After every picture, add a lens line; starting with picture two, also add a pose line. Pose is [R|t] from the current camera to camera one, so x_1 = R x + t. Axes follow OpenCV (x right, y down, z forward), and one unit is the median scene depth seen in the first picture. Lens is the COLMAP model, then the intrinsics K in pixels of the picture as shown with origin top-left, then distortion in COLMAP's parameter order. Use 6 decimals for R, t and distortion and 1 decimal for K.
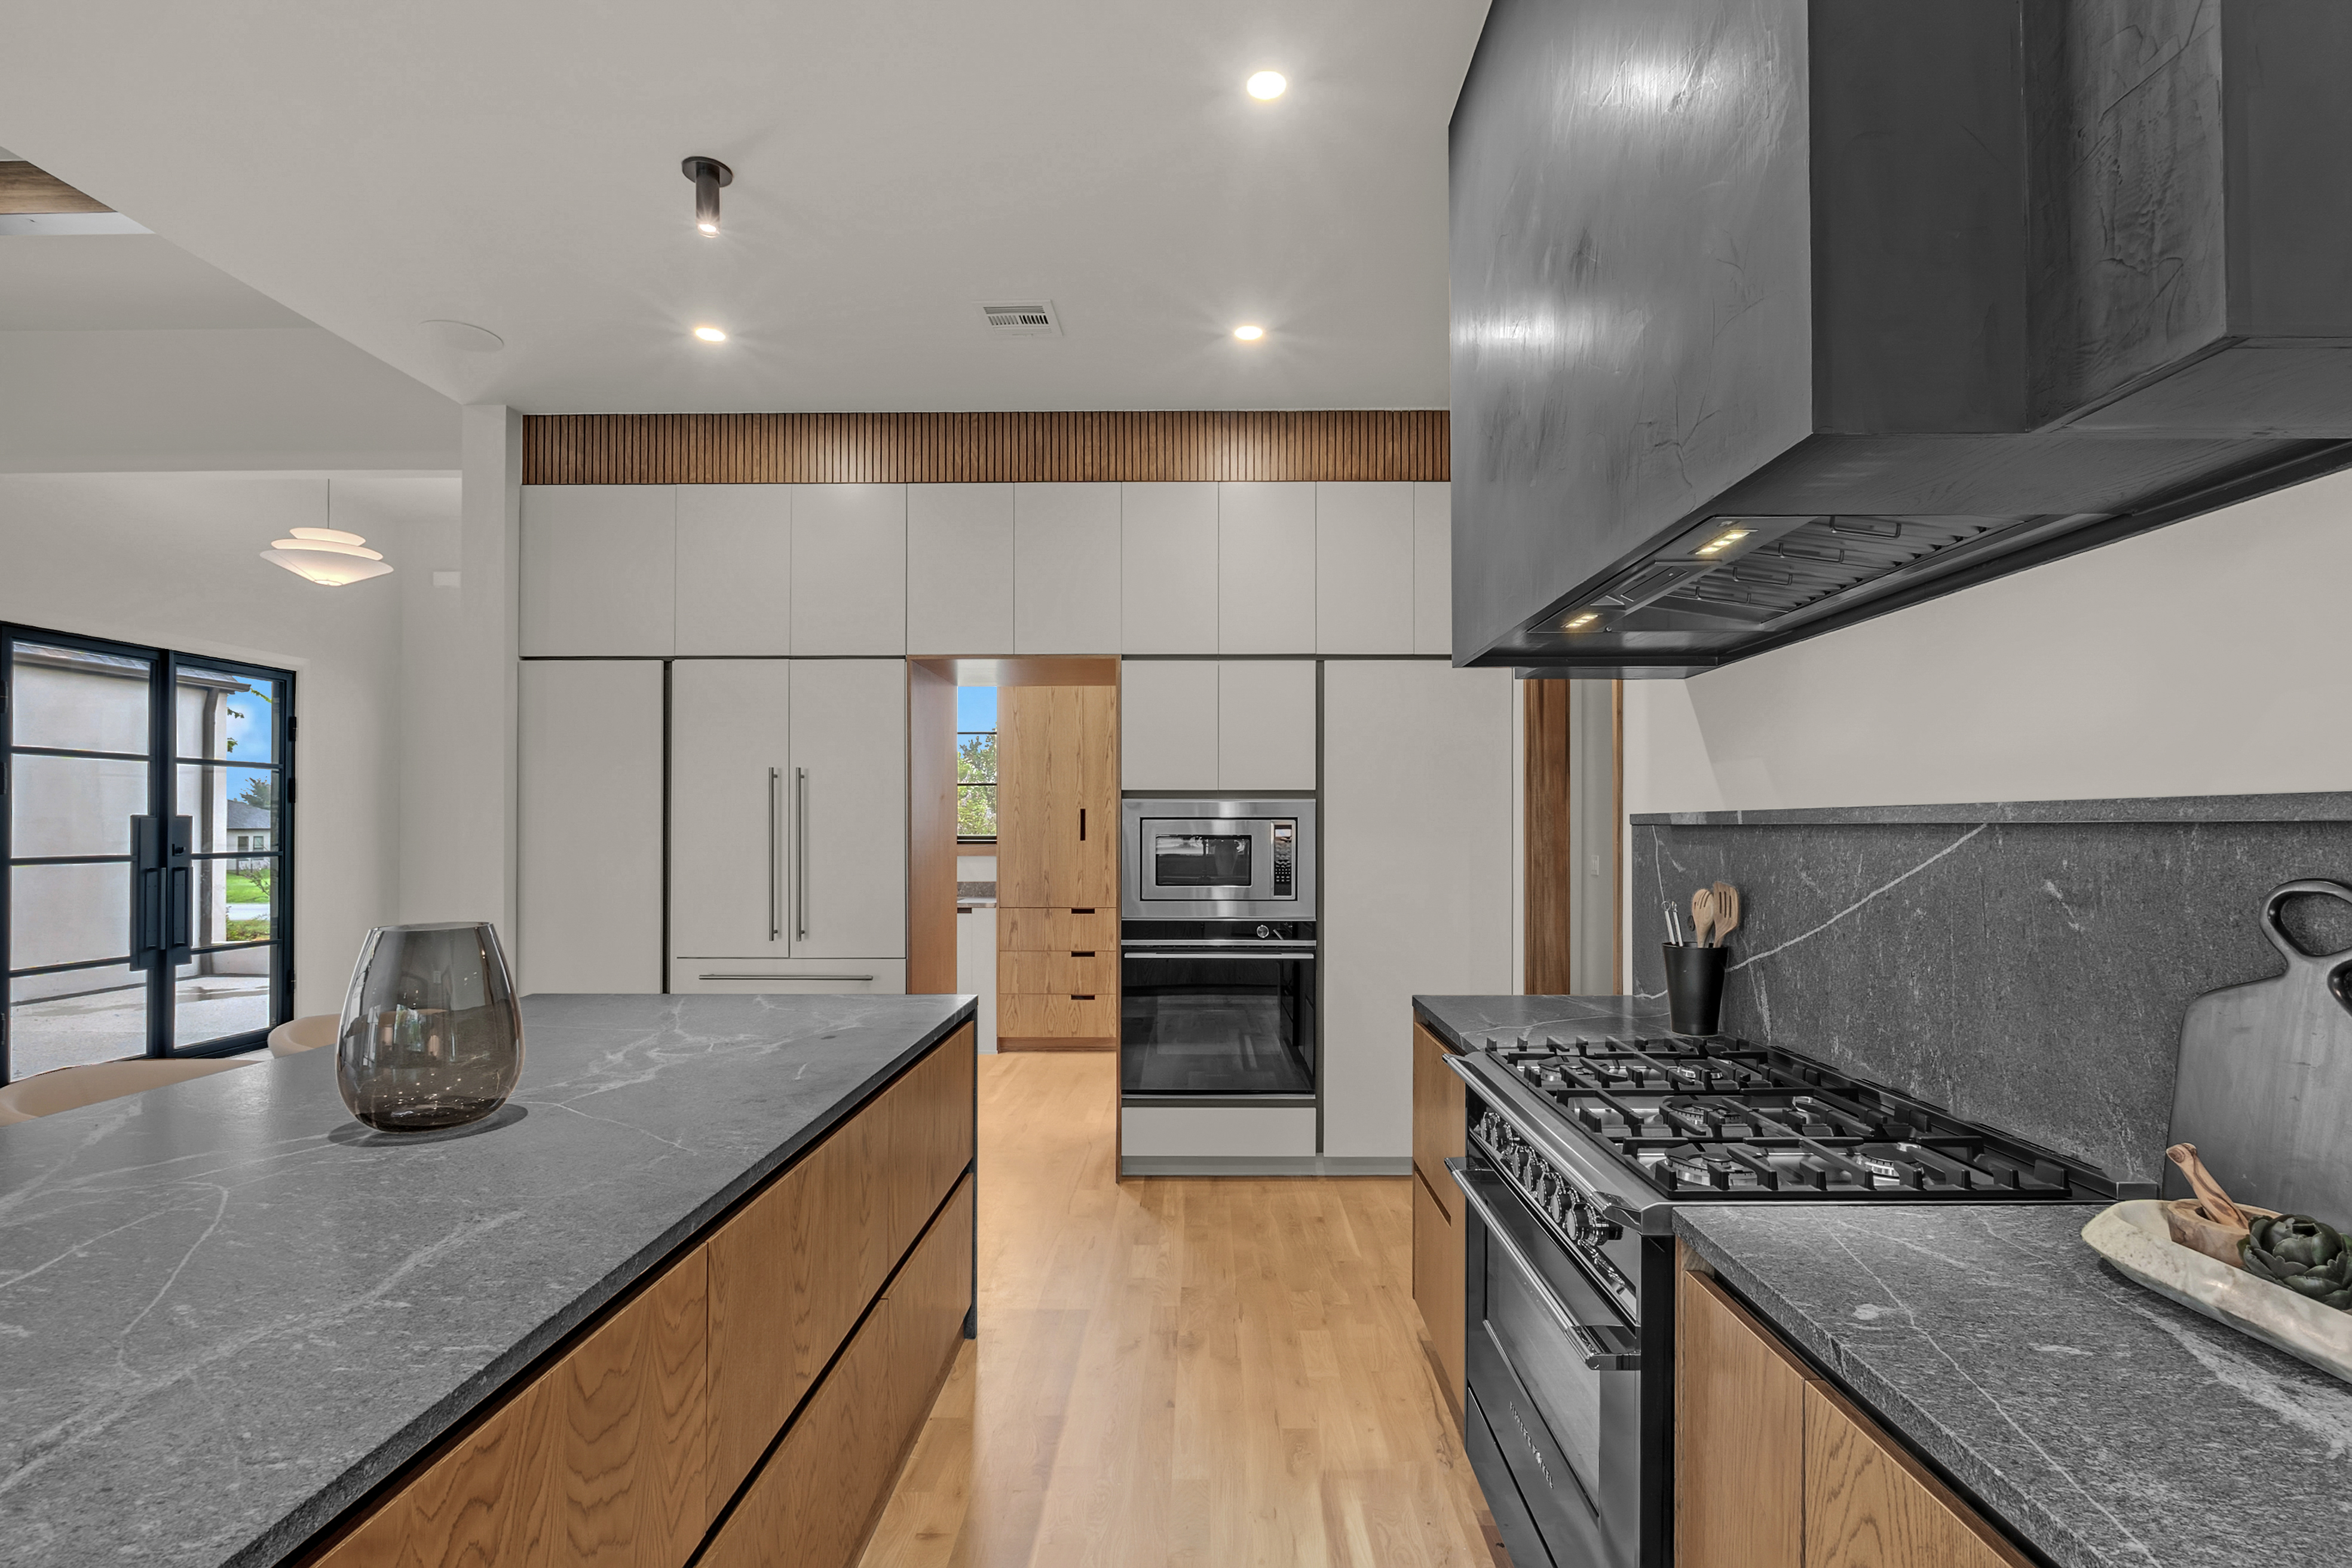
lens RADIAL K [[1107.5, 0, 1183.8], [0, 1107.5, 825.0], [0, 0, 1]] dist [-0.007785, -0.000108]
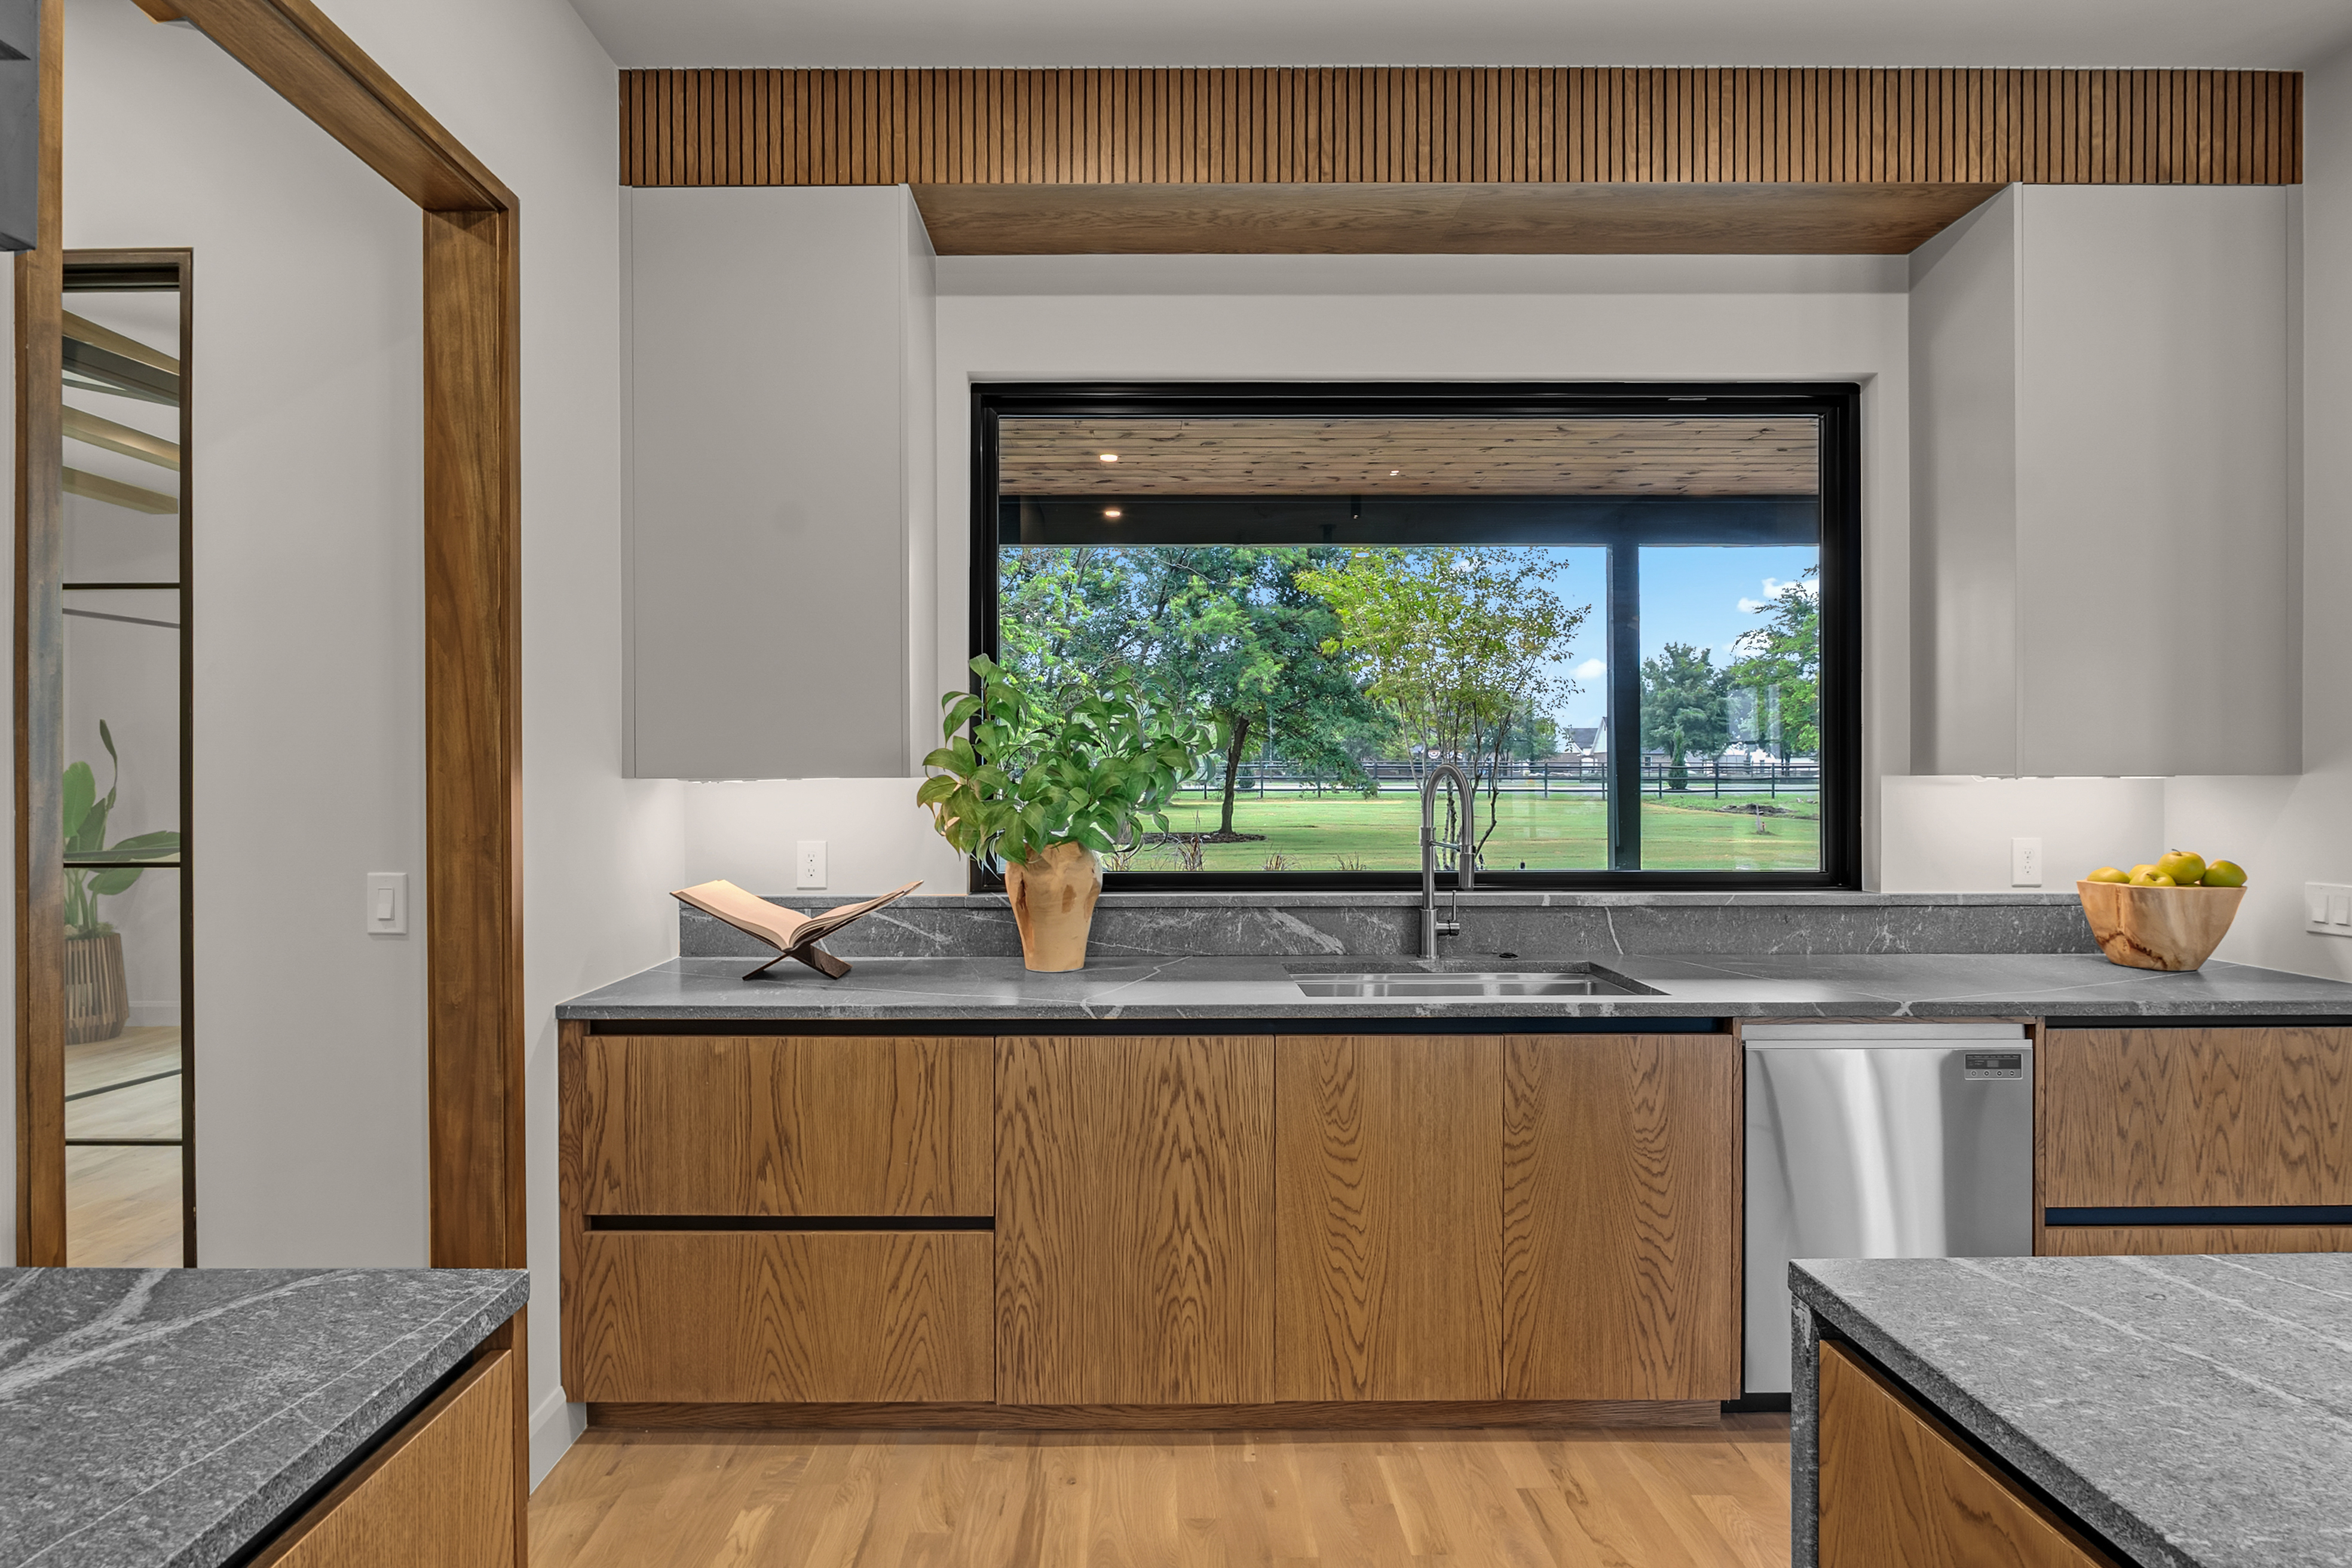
lens RADIAL K [[1111.3, 0, 1136.8], [0, 1111.3, 784.1], [0, 0, 1]] dist [-0.003795, -0.000233]
pose [[-0.999932, 0.003626, -0.011127, 0.007309], [0.003640, 0.999993, -0.001198, 0.002211], [0.011123, -0.001239, -0.999937, 0.445283]]
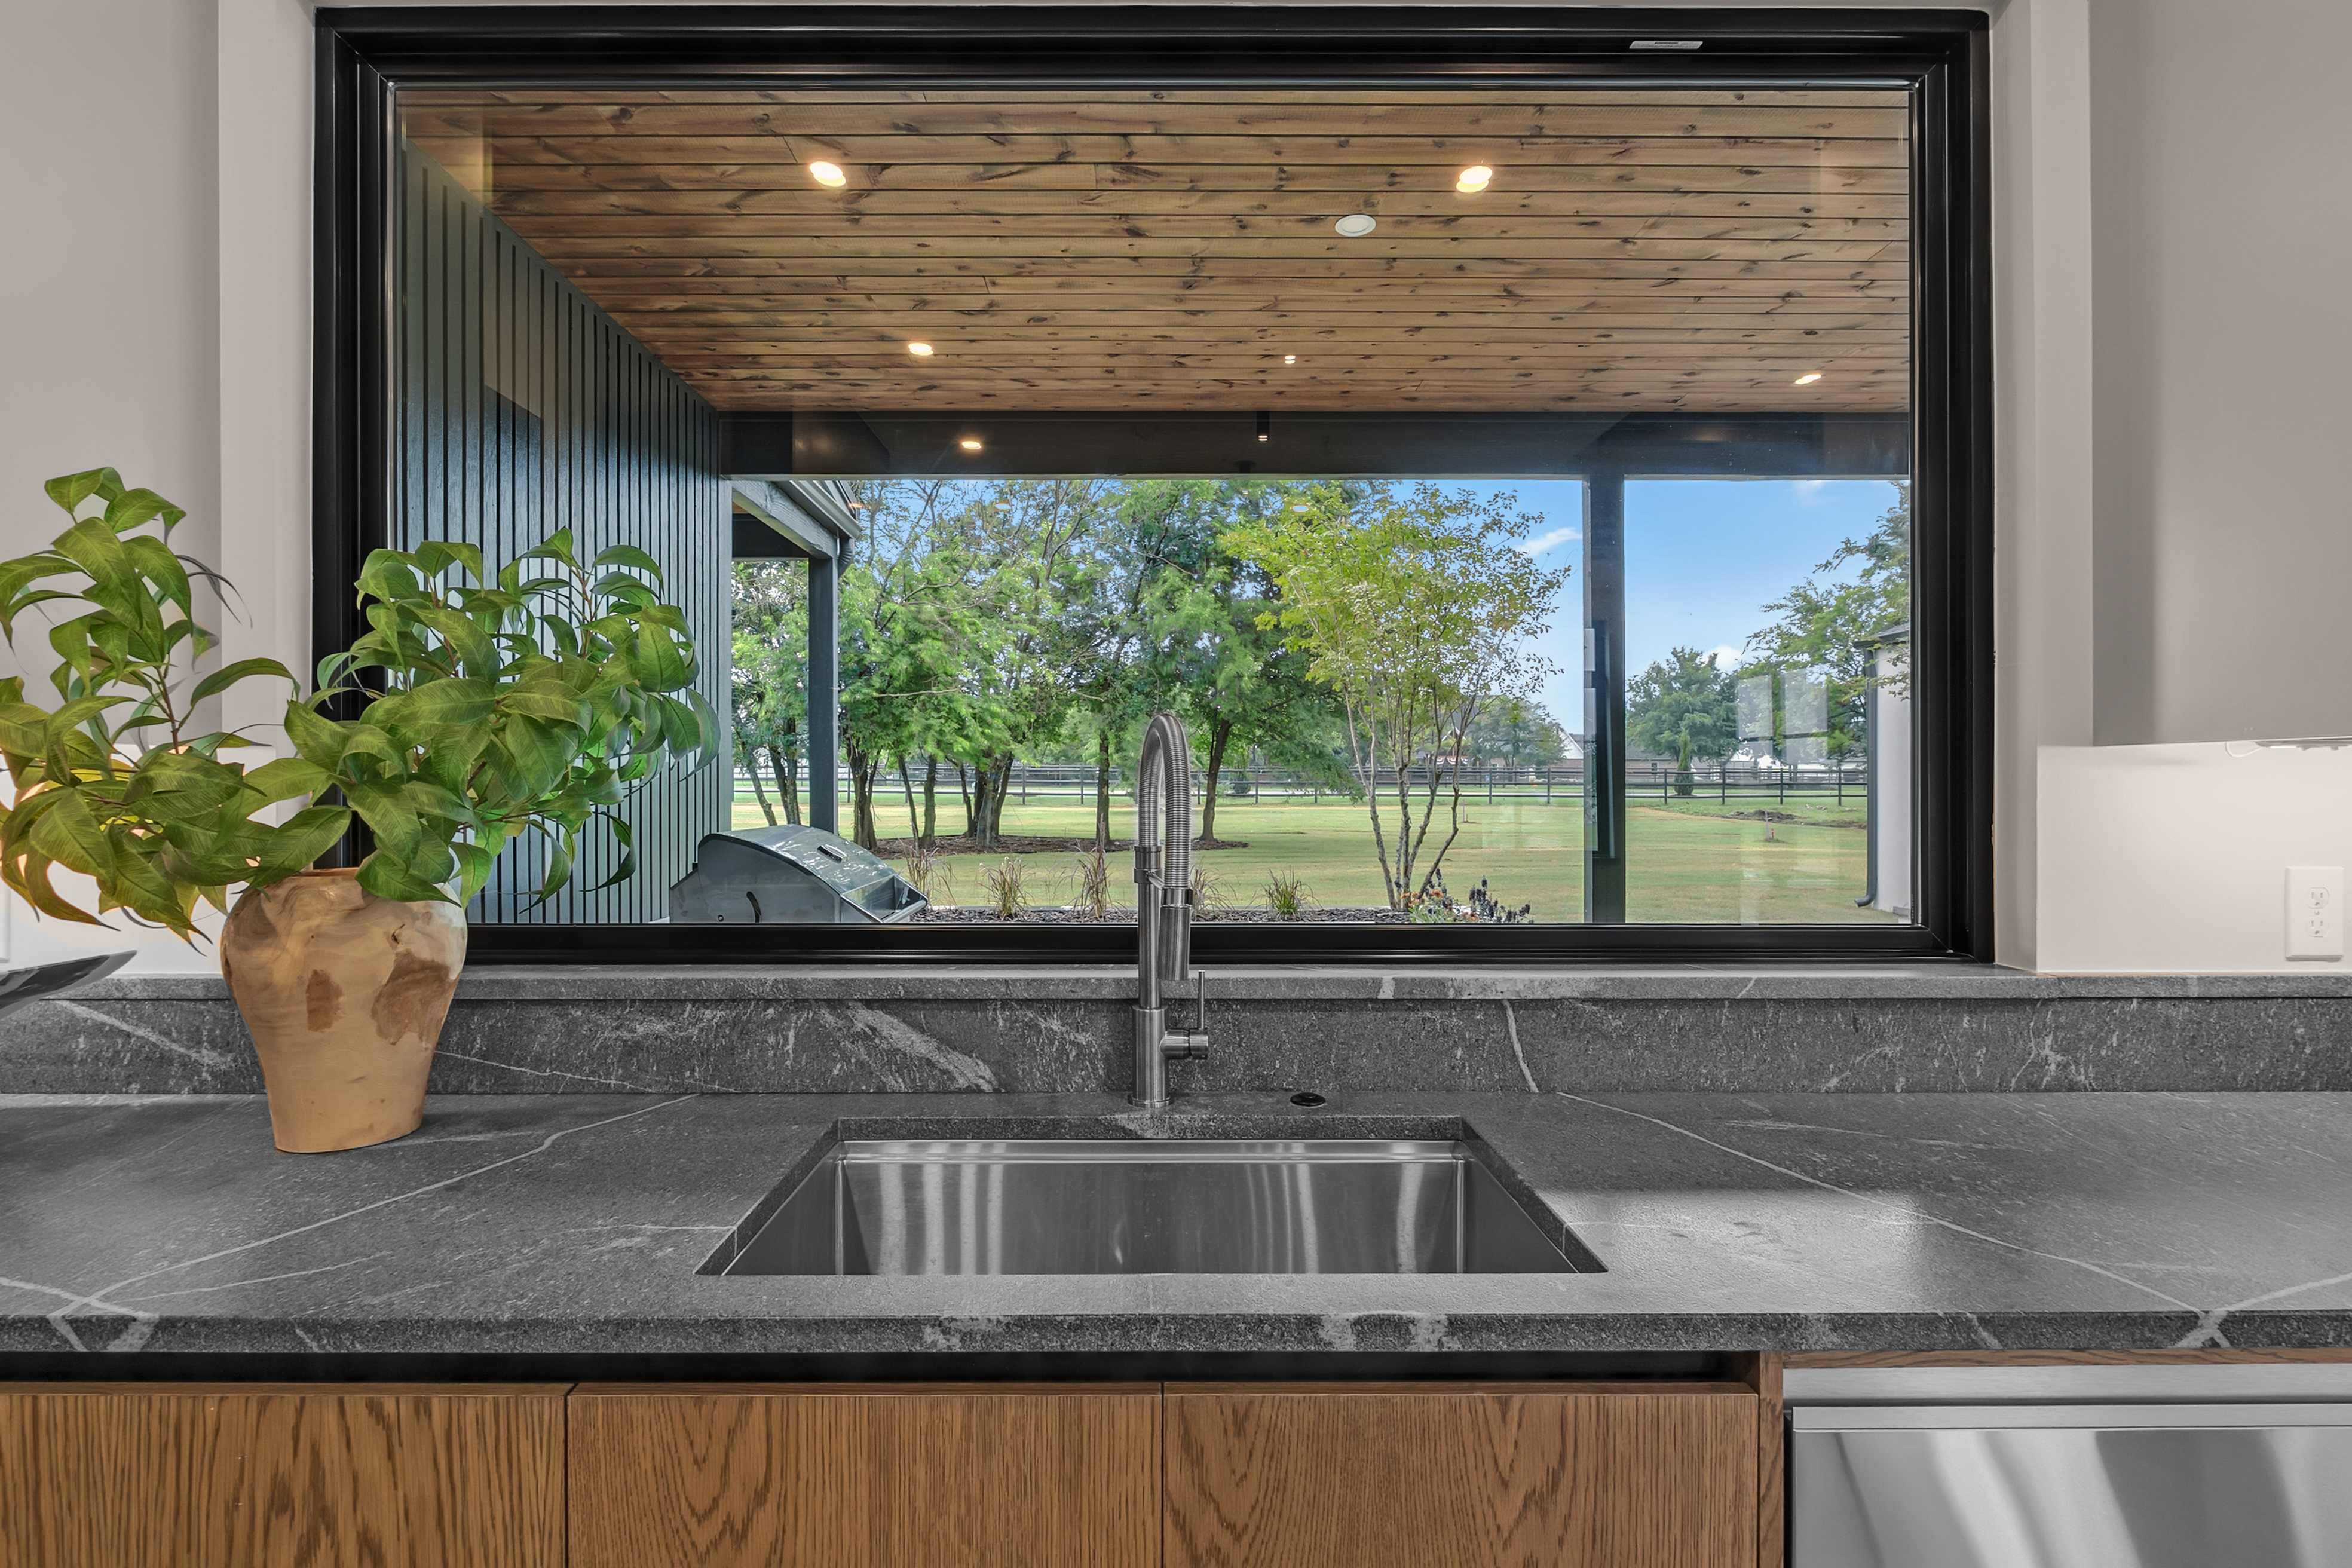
lens RADIAL K [[1101.3, 0, 1145.7], [0, 1101.3, 792.4], [0, 0, 1]] dist [-0.005095, -0.000574]
pose [[-0.999958, 0.002466, -0.008801, -0.198057], [0.002459, 0.999997, 0.000782, 0.013199], [0.008803, 0.000760, -0.999961, 0.064165]]
